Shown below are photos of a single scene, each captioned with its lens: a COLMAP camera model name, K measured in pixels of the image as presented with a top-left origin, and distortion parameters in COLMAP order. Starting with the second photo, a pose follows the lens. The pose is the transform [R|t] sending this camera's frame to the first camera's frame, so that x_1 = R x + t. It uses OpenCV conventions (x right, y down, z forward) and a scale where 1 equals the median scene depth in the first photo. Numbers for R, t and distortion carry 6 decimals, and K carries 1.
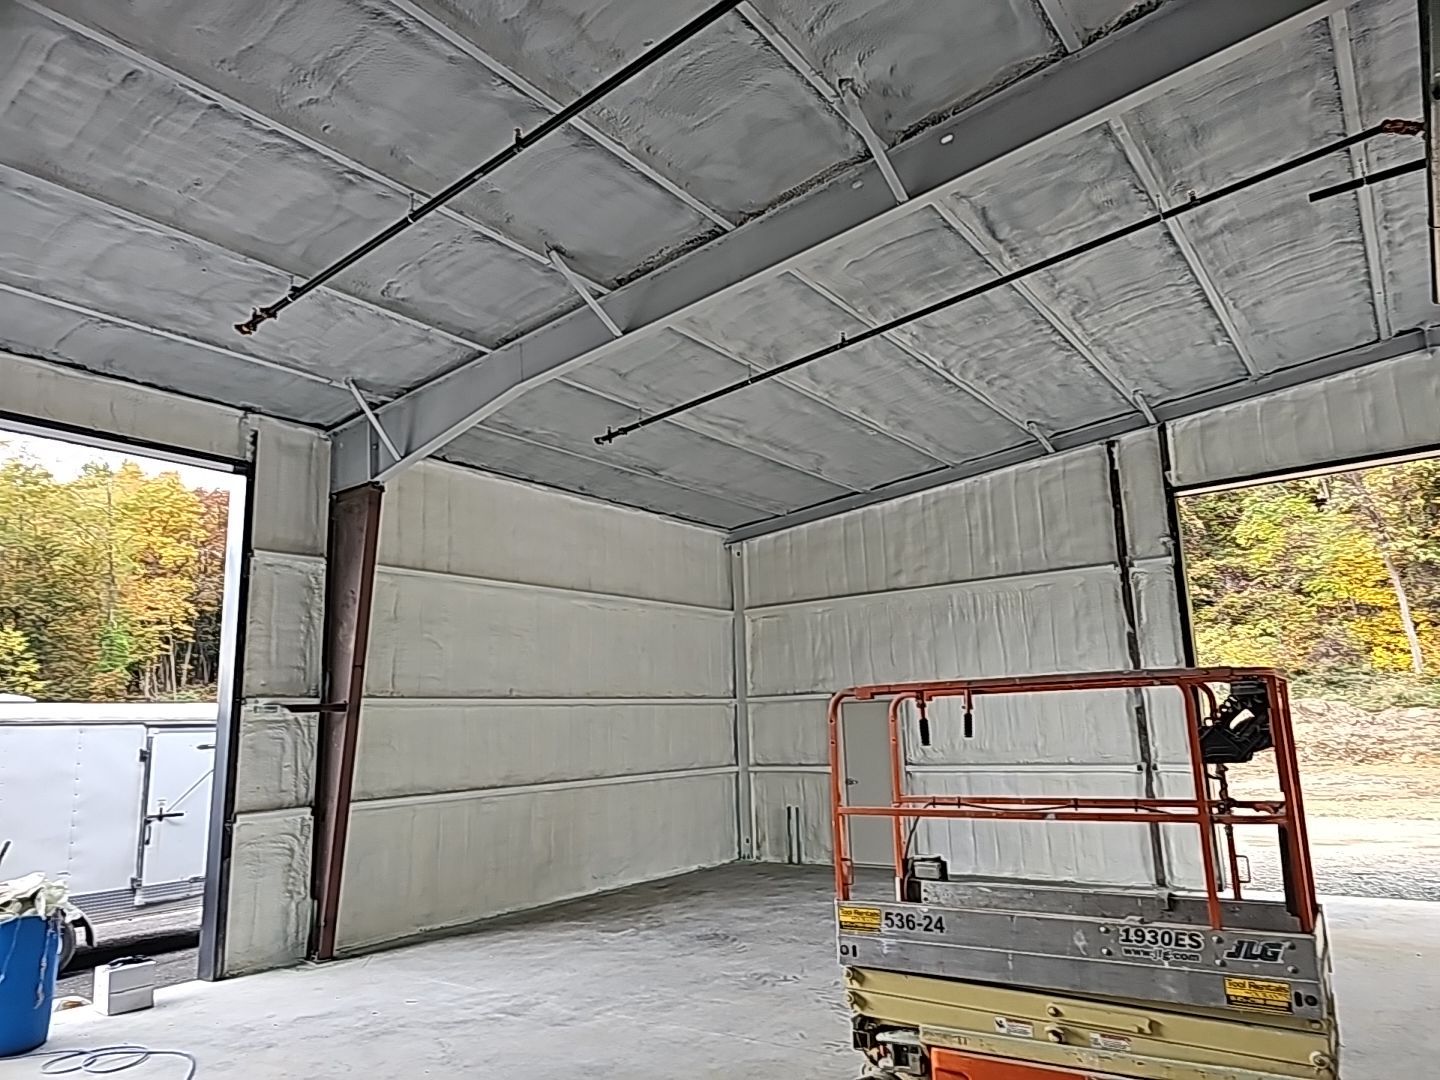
lens RADIAL K [[941.4, 0, 742.0], [0, 941.4, 557.7], [0, 0, 1]] dist [0.055423, -0.047350]
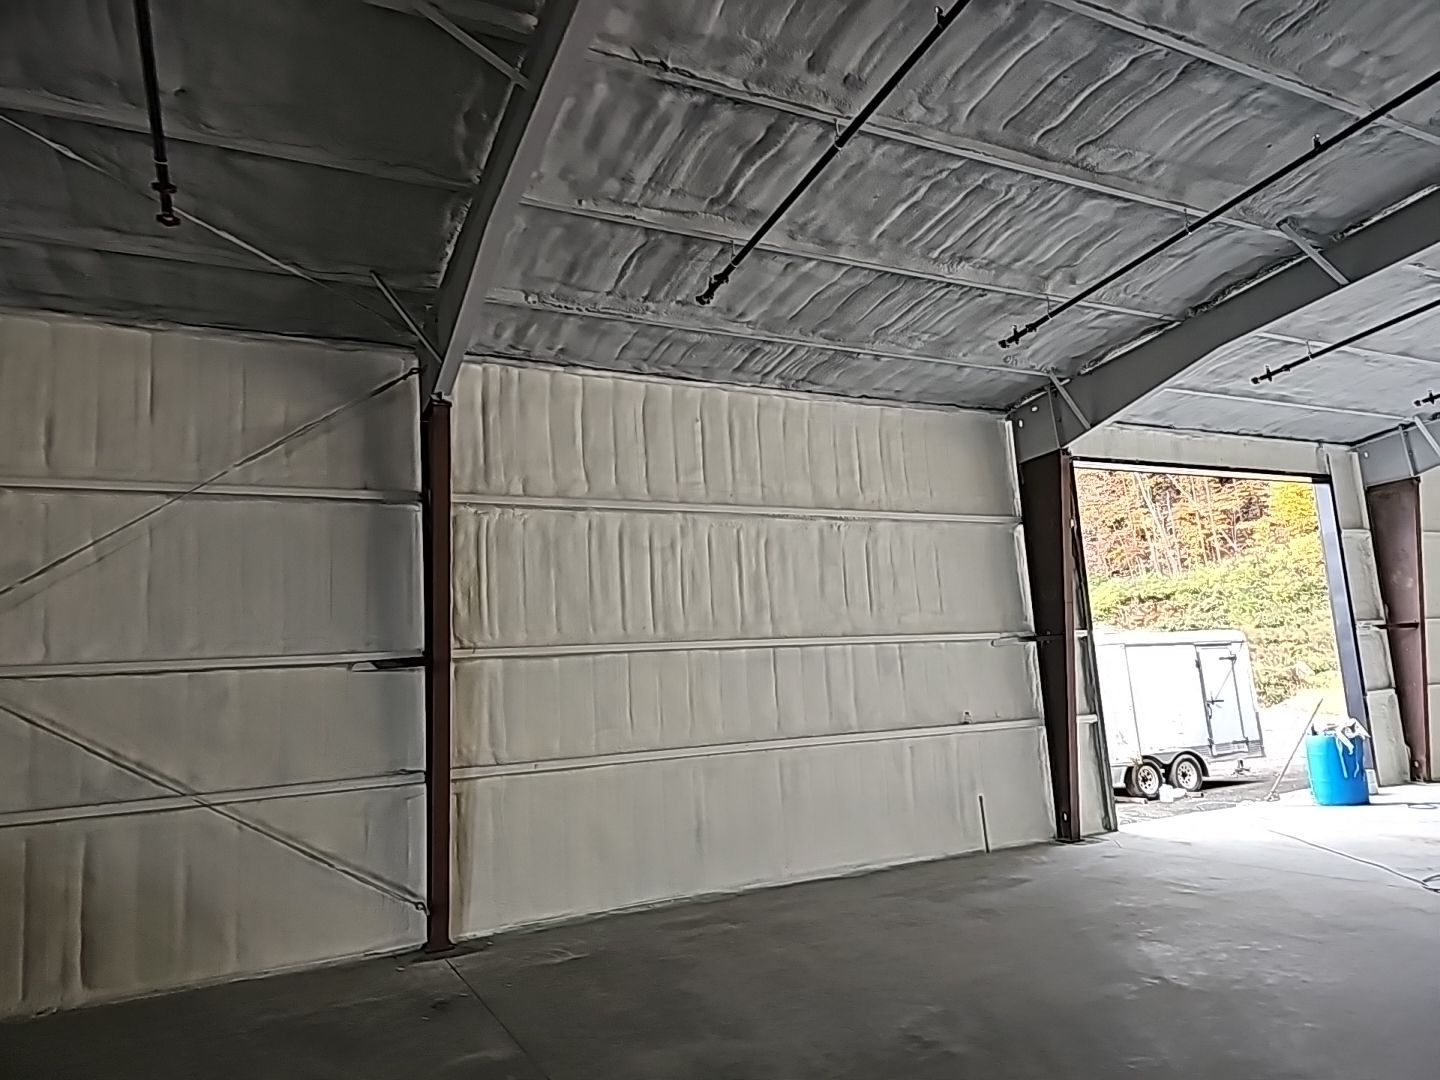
lens RADIAL K [[941.4, 0, 730.6], [0, 941.4, 554.4], [0, 0, 1]] dist [0.055423, -0.047350]
pose [[0.883234, -0.084702, -0.461219, -0.680663], [0.112302, 0.993137, 0.032672, -0.133747], [0.455287, -0.080653, 0.886684, -0.886757]]
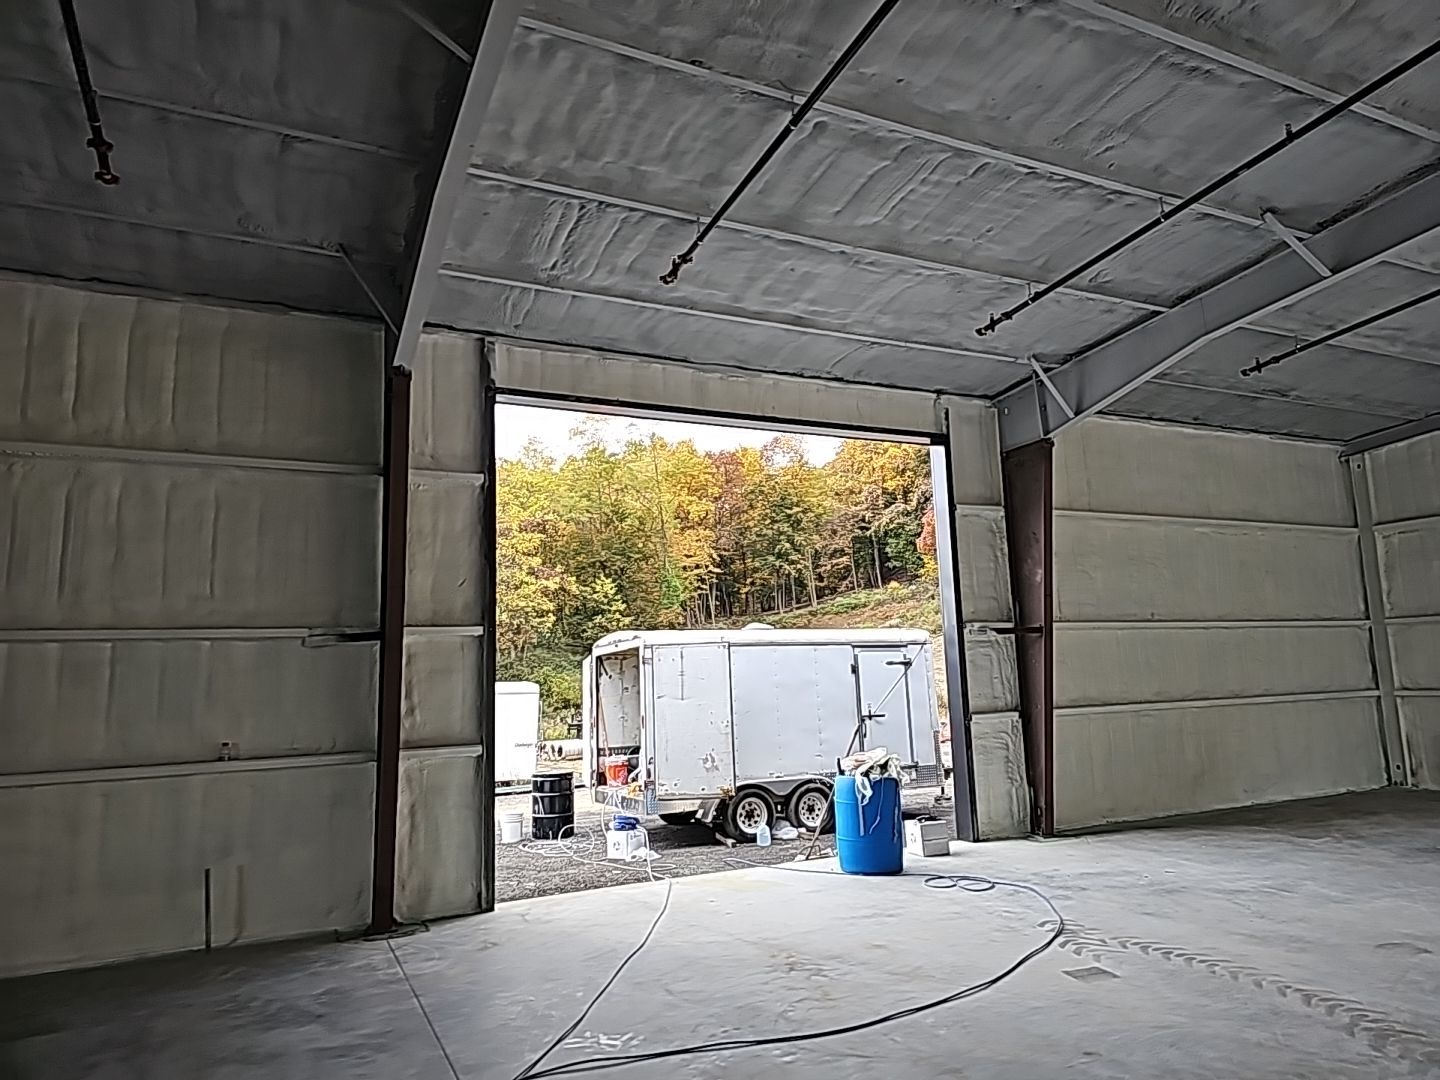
lens RADIAL K [[941.4, 0, 718.4], [0, 941.4, 535.4], [0, 0, 1]] dist [0.055423, -0.047350]
pose [[0.883232, -0.062310, -0.464779, -0.216233], [0.085881, 0.995863, 0.029694, -0.031420], [0.461006, -0.066143, 0.884929, -0.236663]]
